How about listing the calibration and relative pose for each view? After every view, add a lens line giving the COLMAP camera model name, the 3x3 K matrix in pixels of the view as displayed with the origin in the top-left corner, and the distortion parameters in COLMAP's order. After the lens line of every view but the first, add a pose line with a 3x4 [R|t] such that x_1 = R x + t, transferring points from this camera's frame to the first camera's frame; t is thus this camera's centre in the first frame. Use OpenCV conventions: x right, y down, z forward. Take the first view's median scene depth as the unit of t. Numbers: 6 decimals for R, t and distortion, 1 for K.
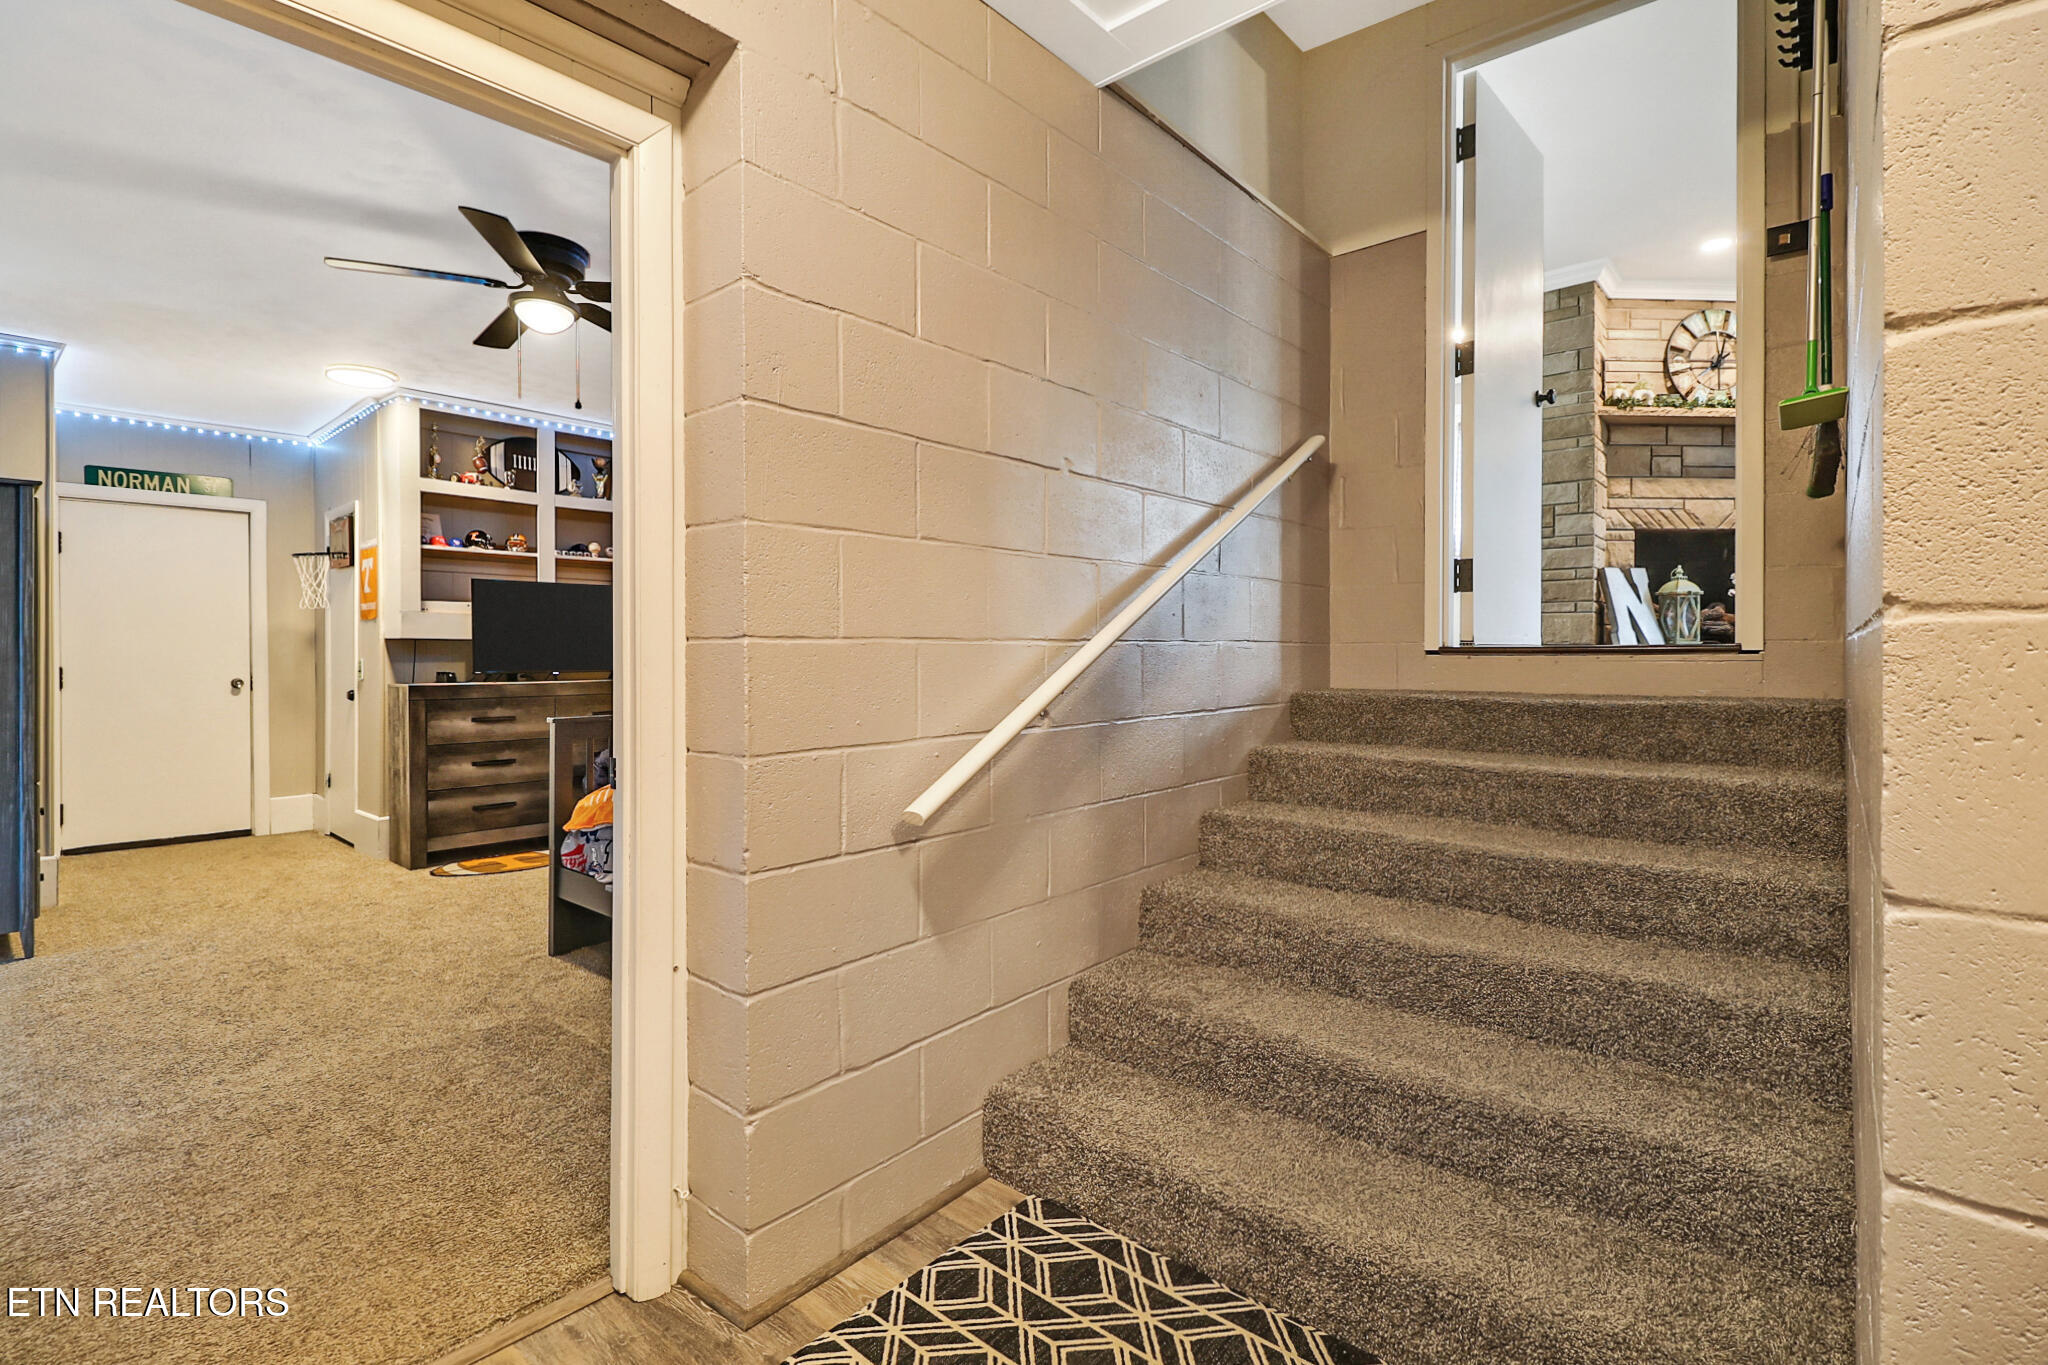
lens RADIAL K [[939.0, 0, 1012.4], [0, 939.0, 663.5], [0, 0, 1]] dist [0.000540, -0.013080]
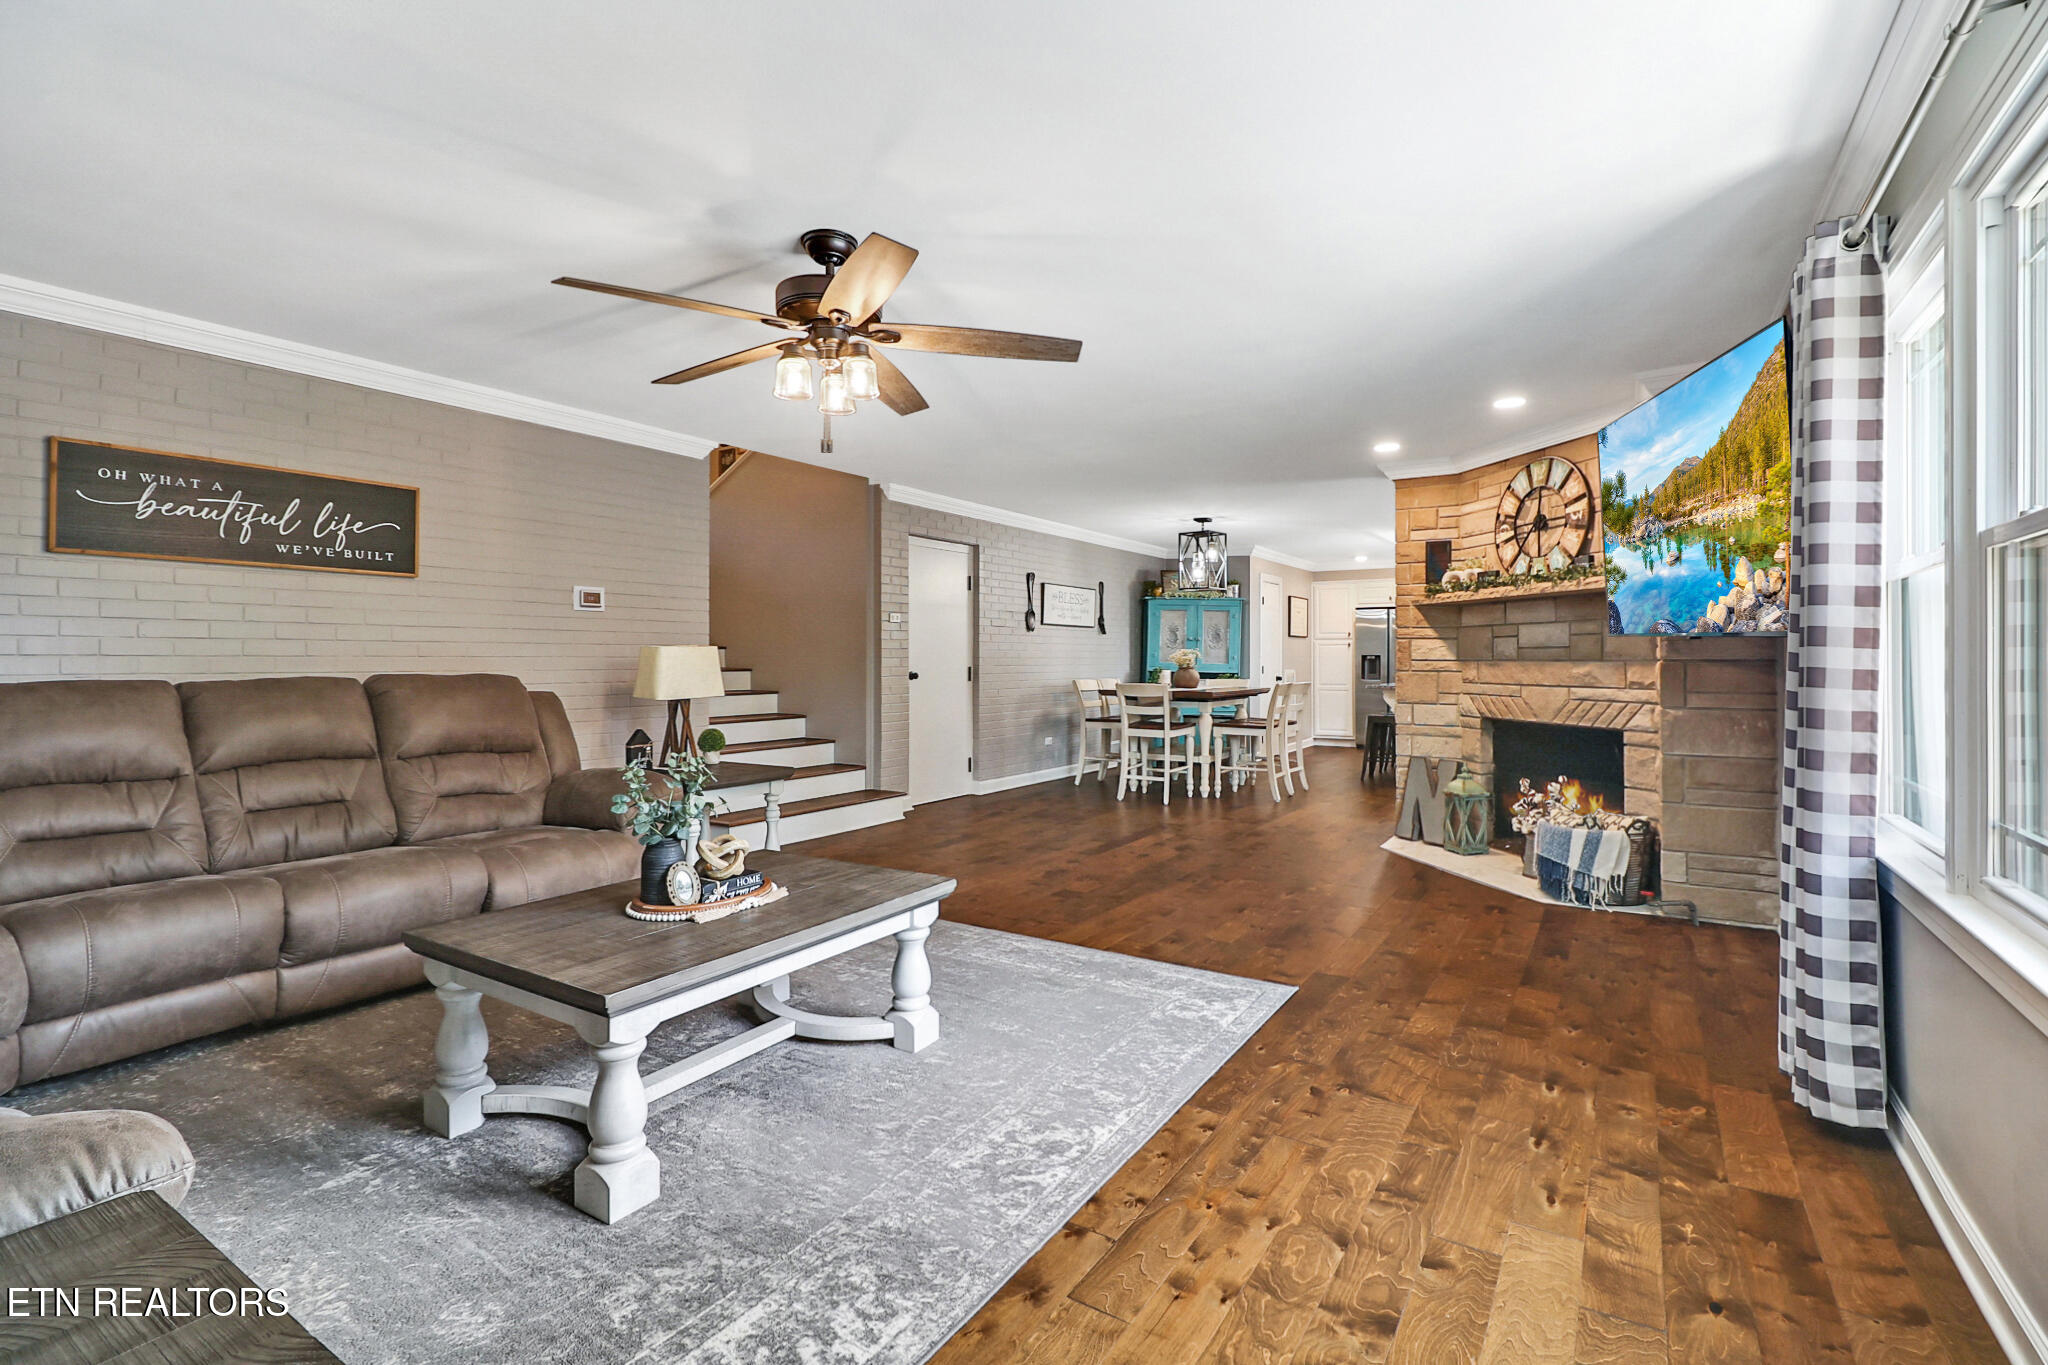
lens RADIAL K [[939.0, 0, 1007.5], [0, 939.0, 661.3], [0, 0, 1]] dist [0.000540, -0.013080]
pose [[0.132685, 0.003641, -0.991152, 1.519247], [-0.009678, 0.999950, 0.002378, -0.197119], [0.991111, 0.009277, 0.132713, 0.418904]]
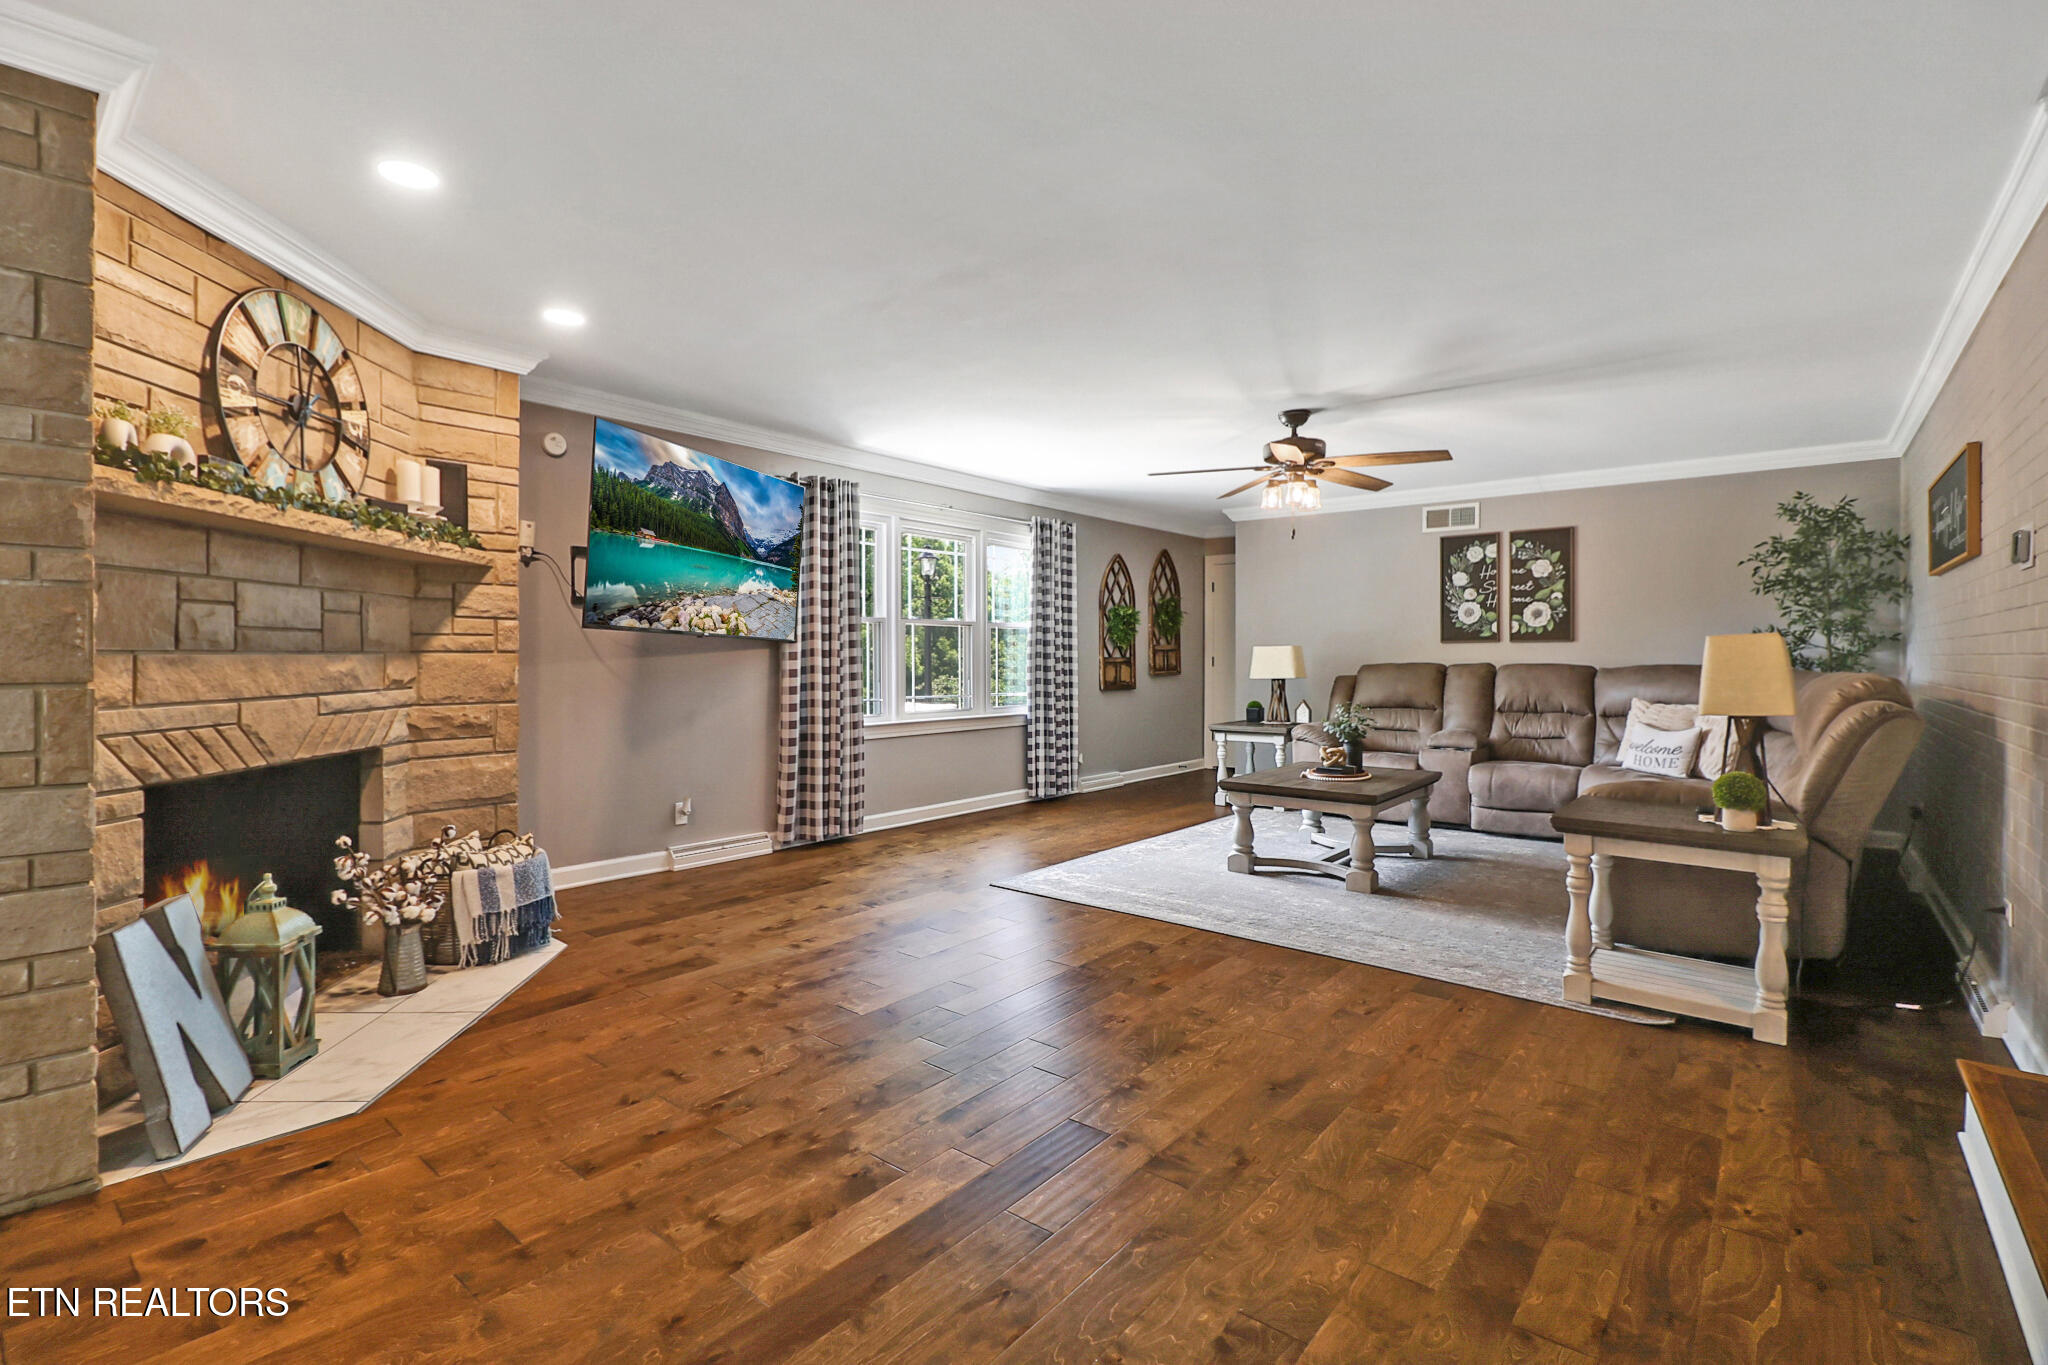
lens RADIAL K [[939.0, 0, 1012.1], [0, 939.0, 664.3], [0, 0, 1]] dist [0.000540, -0.013080]
pose [[-0.025842, -0.006492, 0.999645, 0.270496], [0.008672, 0.999940, 0.006719, -0.193891], [-0.999628, 0.008843, -0.025784, 0.650884]]
